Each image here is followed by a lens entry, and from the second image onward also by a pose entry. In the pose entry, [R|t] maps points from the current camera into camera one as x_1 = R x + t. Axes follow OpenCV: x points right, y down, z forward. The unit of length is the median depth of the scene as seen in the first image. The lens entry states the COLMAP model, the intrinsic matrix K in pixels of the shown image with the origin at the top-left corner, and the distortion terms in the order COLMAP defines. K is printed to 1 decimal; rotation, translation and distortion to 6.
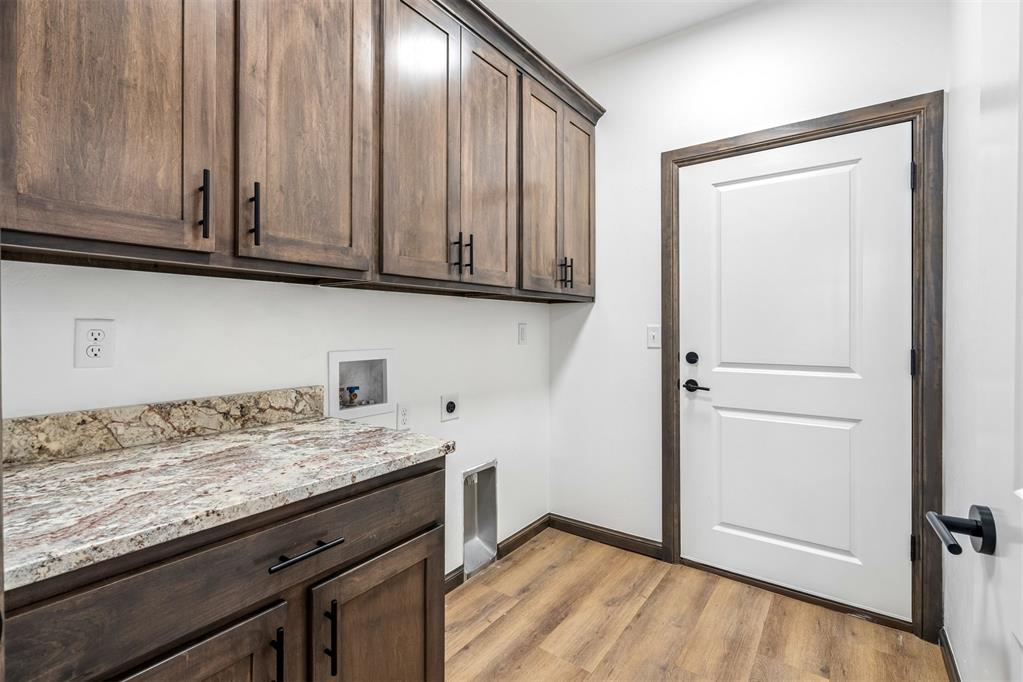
lens RADIAL K [[464.0, 0, 511.5], [0, 464.0, 341.0], [0, 0, 1]] dist [0.000999, 0.000141]
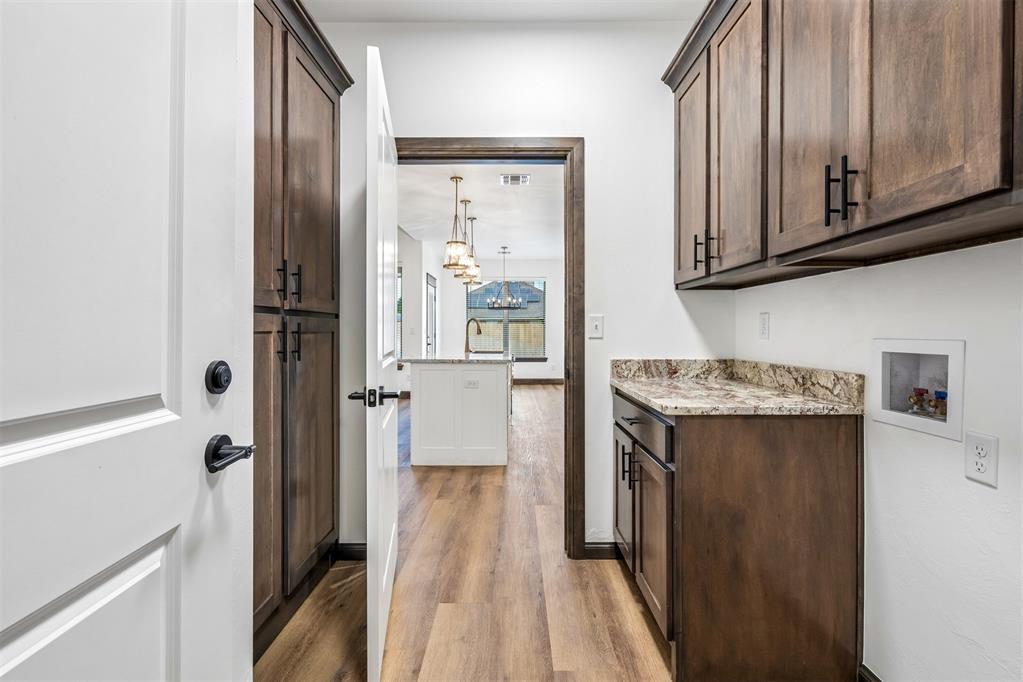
lens RADIAL K [[464.0, 0, 511.5], [0, 464.0, 341.0], [0, 0, 1]] dist [0.000999, 0.000141]
pose [[-0.814720, 0.009447, -0.579777, 0.751505], [-0.017532, 0.999009, 0.040914, 0.004041], [0.579589, 0.043498, -0.813747, 1.460516]]
